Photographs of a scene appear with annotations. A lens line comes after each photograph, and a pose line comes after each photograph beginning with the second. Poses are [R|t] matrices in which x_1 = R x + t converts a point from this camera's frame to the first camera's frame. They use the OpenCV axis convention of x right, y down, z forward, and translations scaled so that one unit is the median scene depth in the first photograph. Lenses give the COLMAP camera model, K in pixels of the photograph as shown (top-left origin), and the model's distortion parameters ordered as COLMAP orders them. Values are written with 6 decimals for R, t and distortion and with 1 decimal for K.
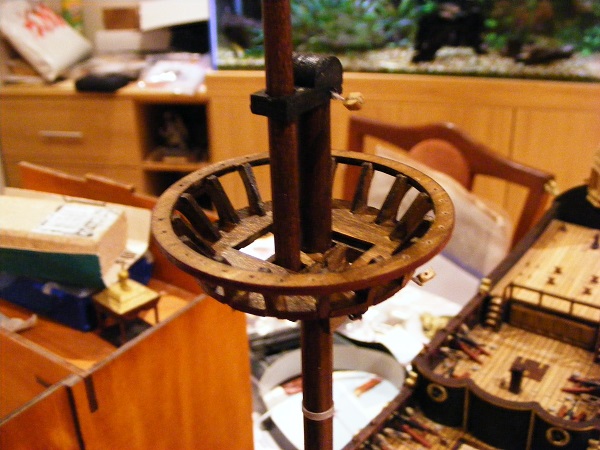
lens RADIAL K [[683.1, 0, 300.0], [0, 683.1, 225.0], [0, 0, 1]] dist [-0.181571, 0.019840]
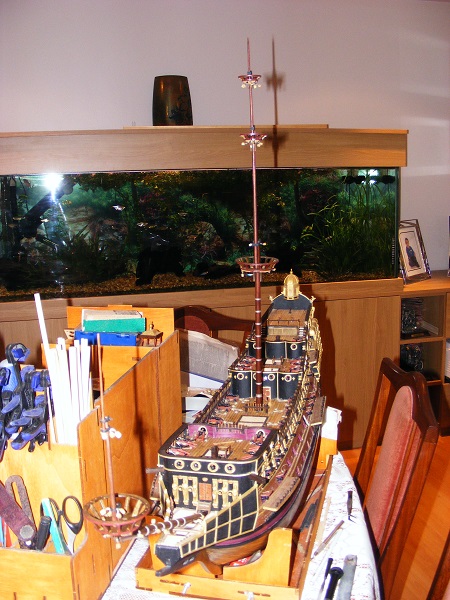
lens RADIAL K [[683.1, 0, 225.0], [0, 683.1, 300.0], [0, 0, 1]] dist [-0.181571, 0.019840]
pose [[0.921301, -0.076036, 0.381343, -0.221443], [0.167430, 0.962699, -0.212549, 0.132915], [-0.350957, 0.259670, 0.899667, -0.375378]]
